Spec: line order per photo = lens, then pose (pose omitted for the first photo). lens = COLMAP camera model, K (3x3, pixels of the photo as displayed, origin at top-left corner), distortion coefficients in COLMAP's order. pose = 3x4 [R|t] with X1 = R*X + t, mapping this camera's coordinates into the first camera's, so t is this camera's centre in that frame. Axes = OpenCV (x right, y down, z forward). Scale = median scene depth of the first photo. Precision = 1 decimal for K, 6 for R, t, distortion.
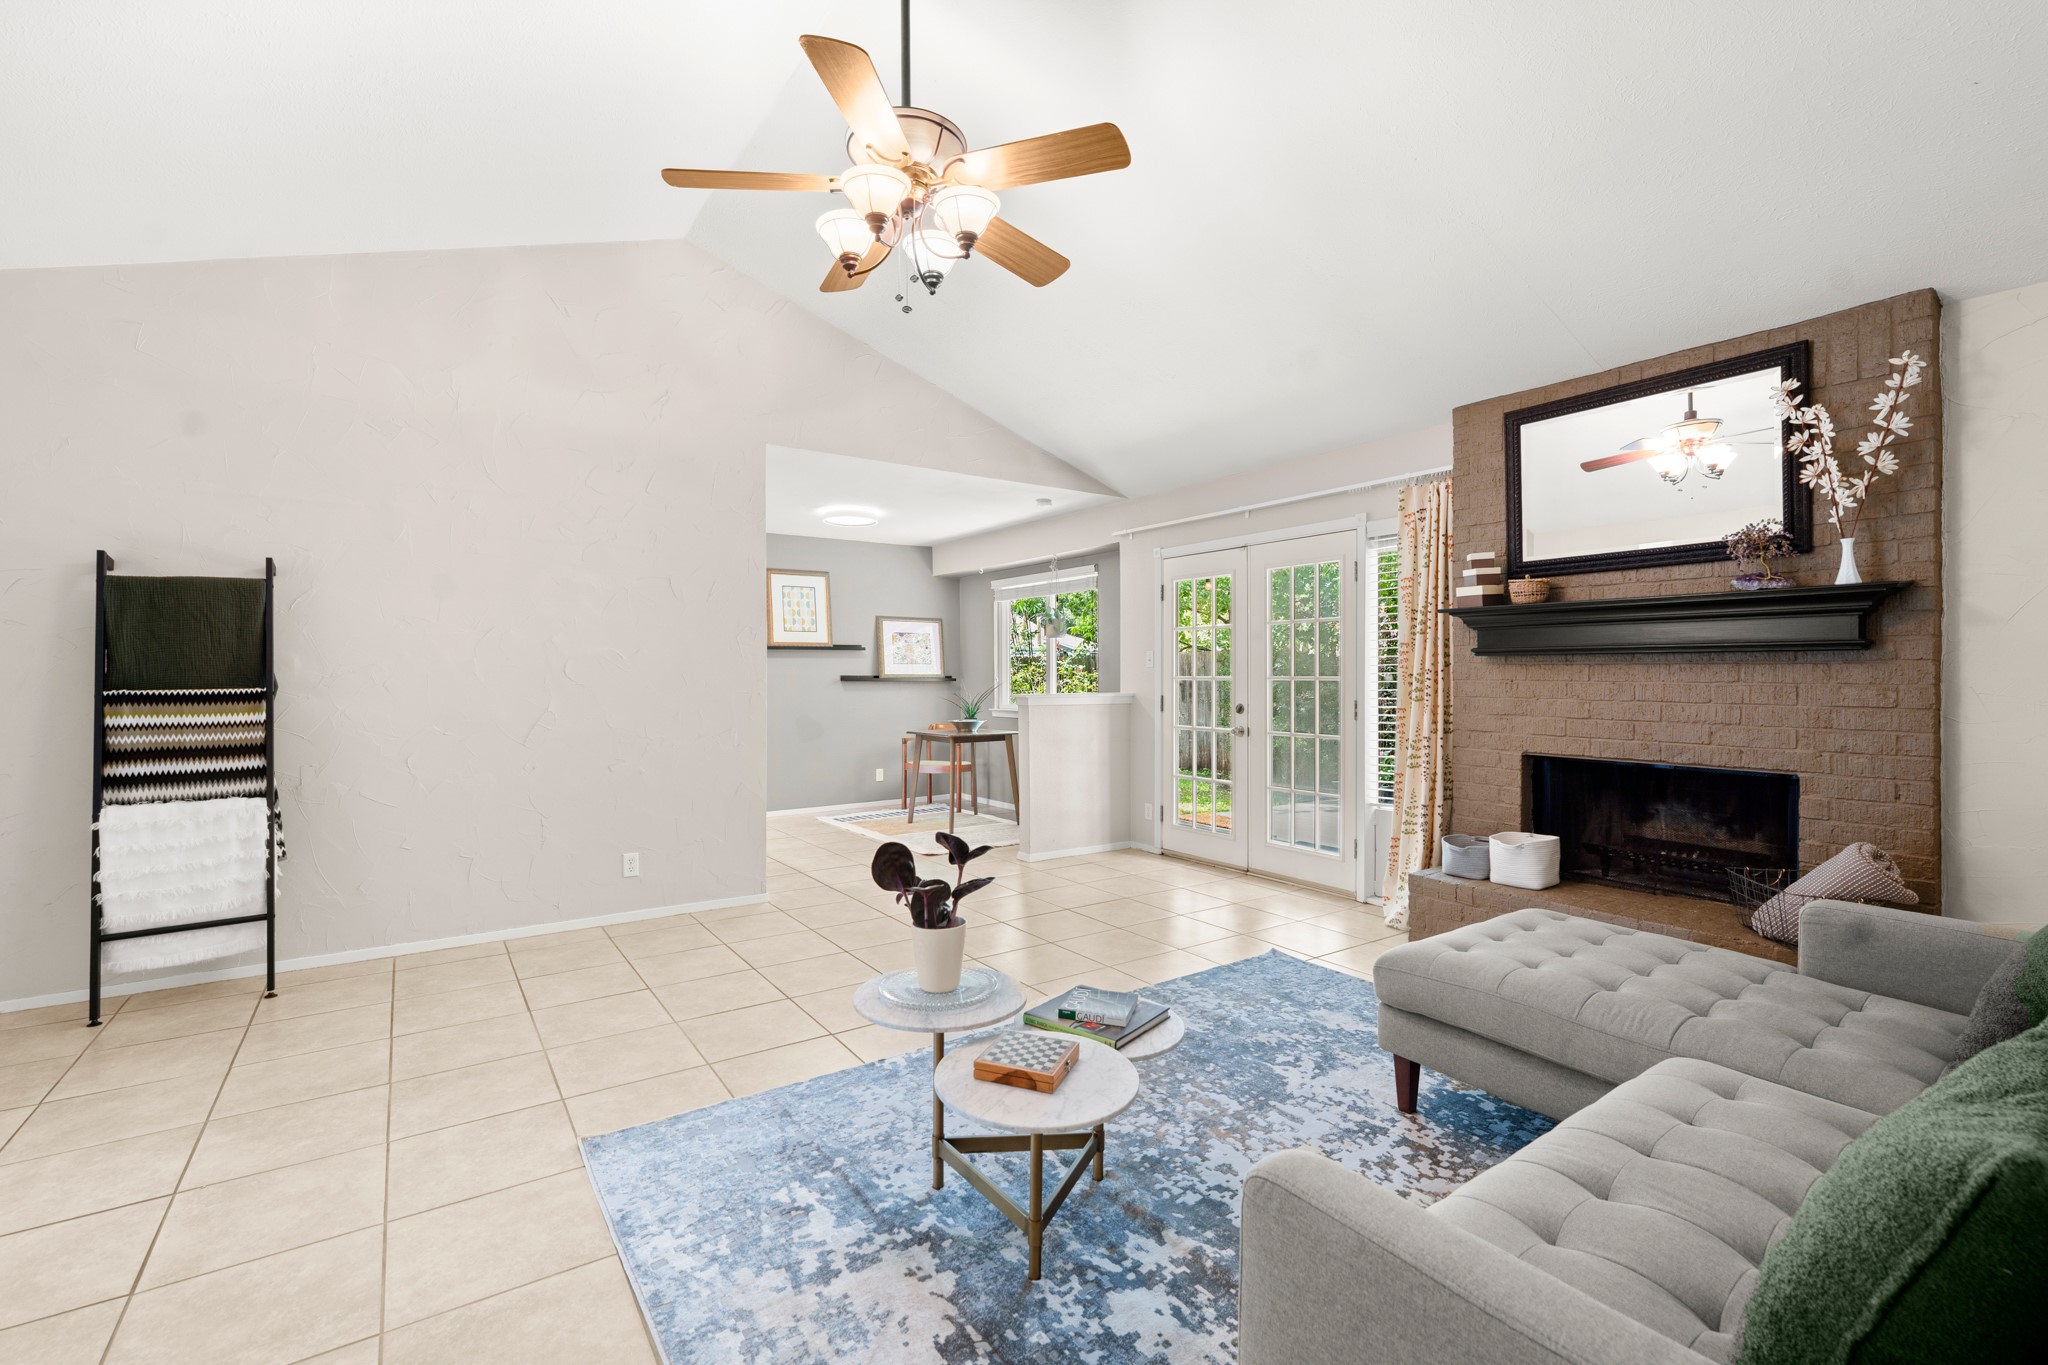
lens RADIAL K [[898.0, 0, 1019.0], [0, 898.0, 678.9], [0, 0, 1]] dist [-0.001383, -0.000417]
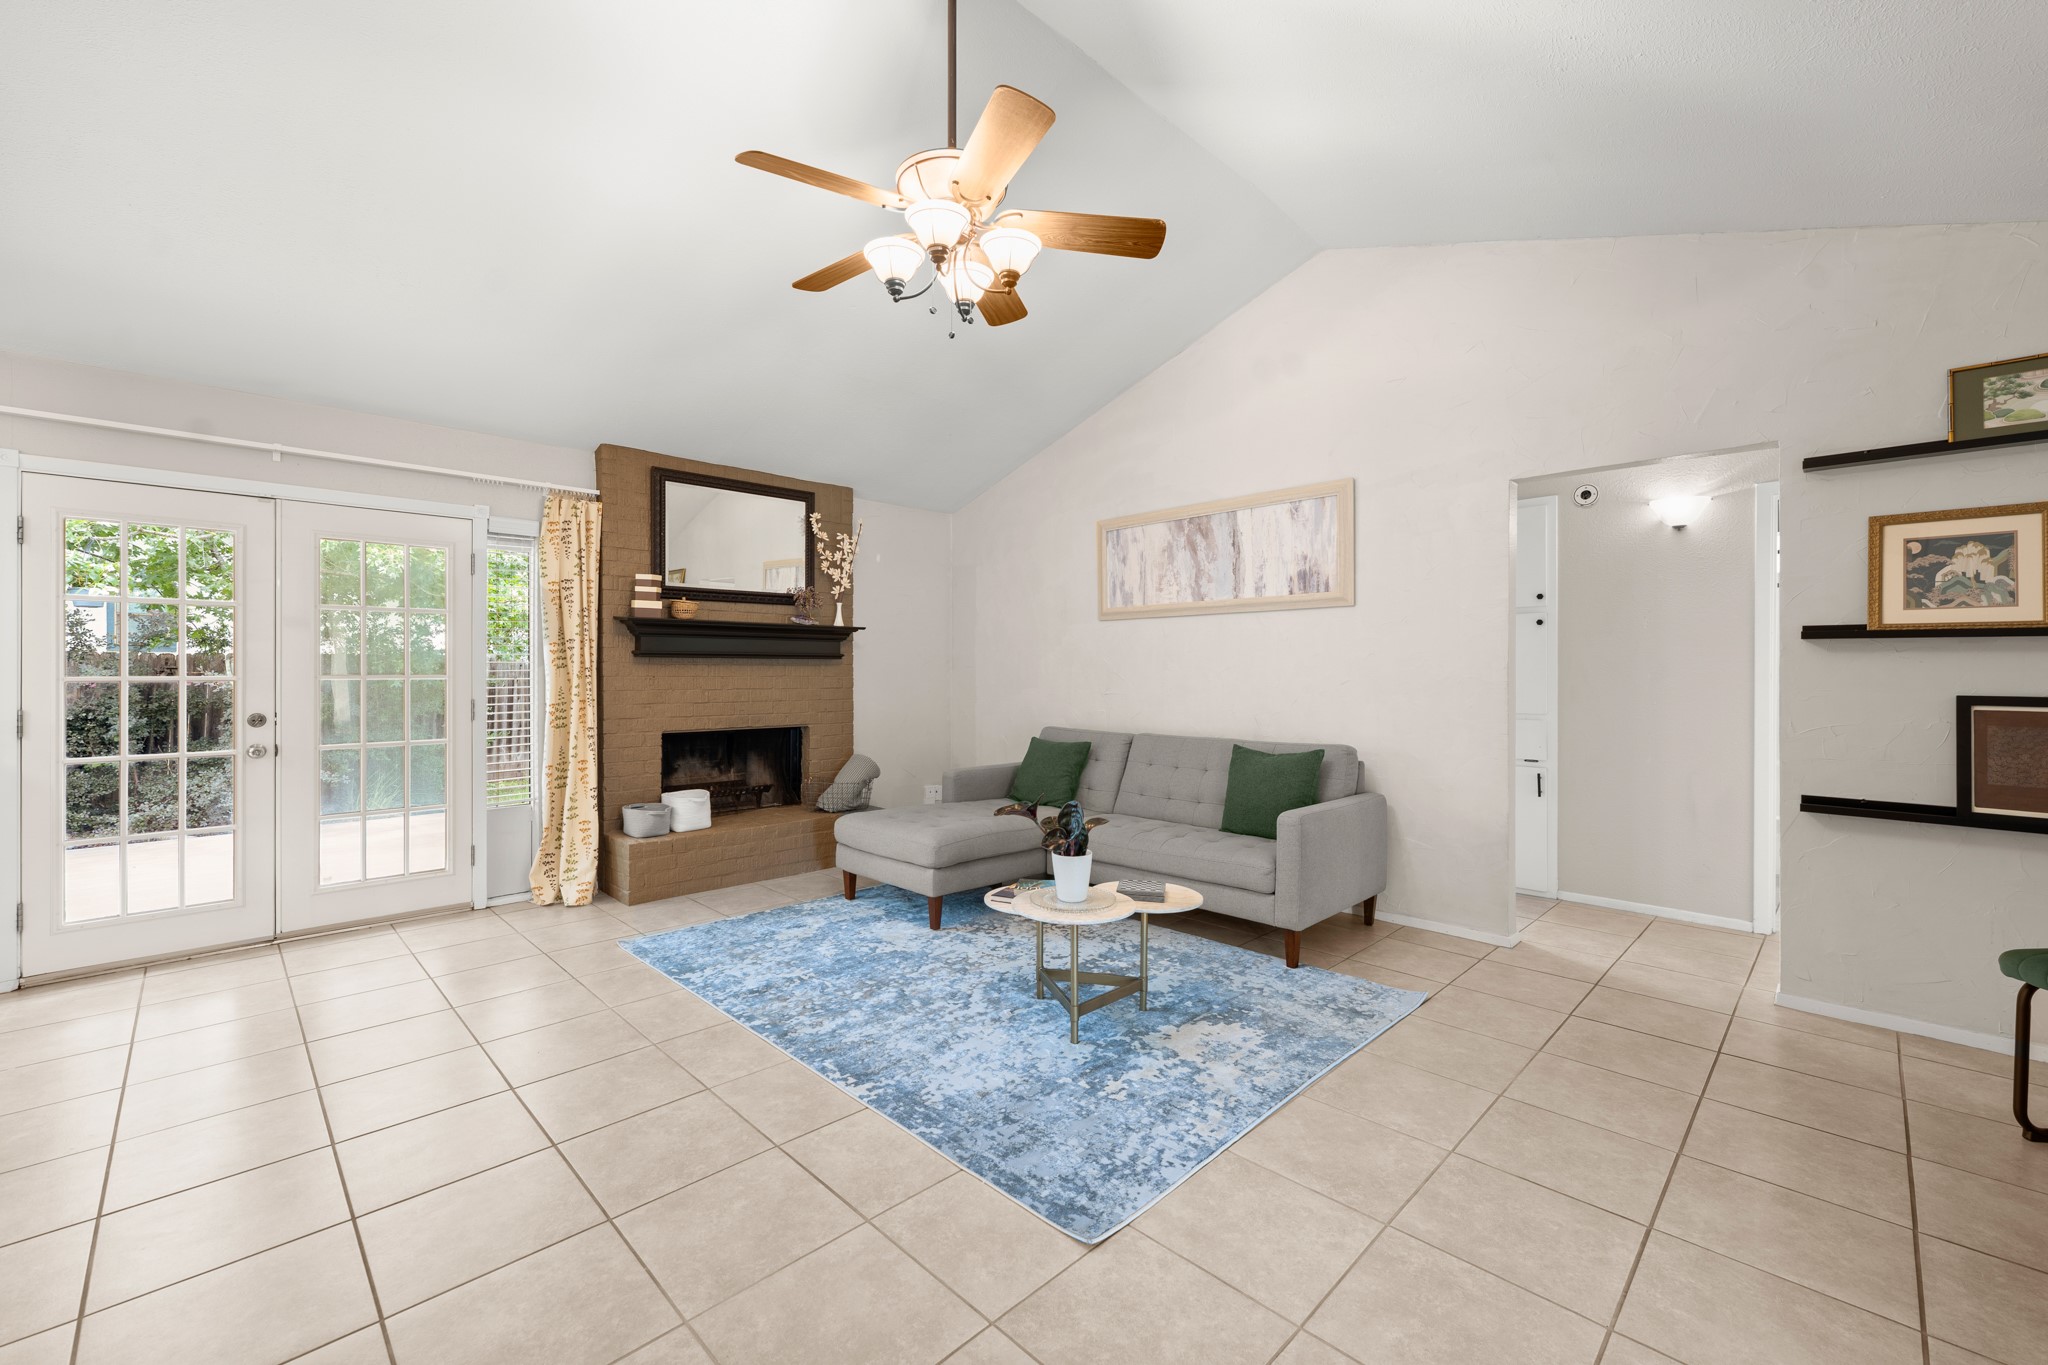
lens RADIAL K [[837.6, 0, 1019.4], [0, 837.6, 675.6], [0, 0, 1]] dist [-0.001531, 0.000020]
pose [[-0.183208, -0.007157, 0.983048, -0.871229], [0.005417, 0.999951, 0.008289, -0.008469], [-0.983059, 0.006843, -0.183160, 0.854748]]
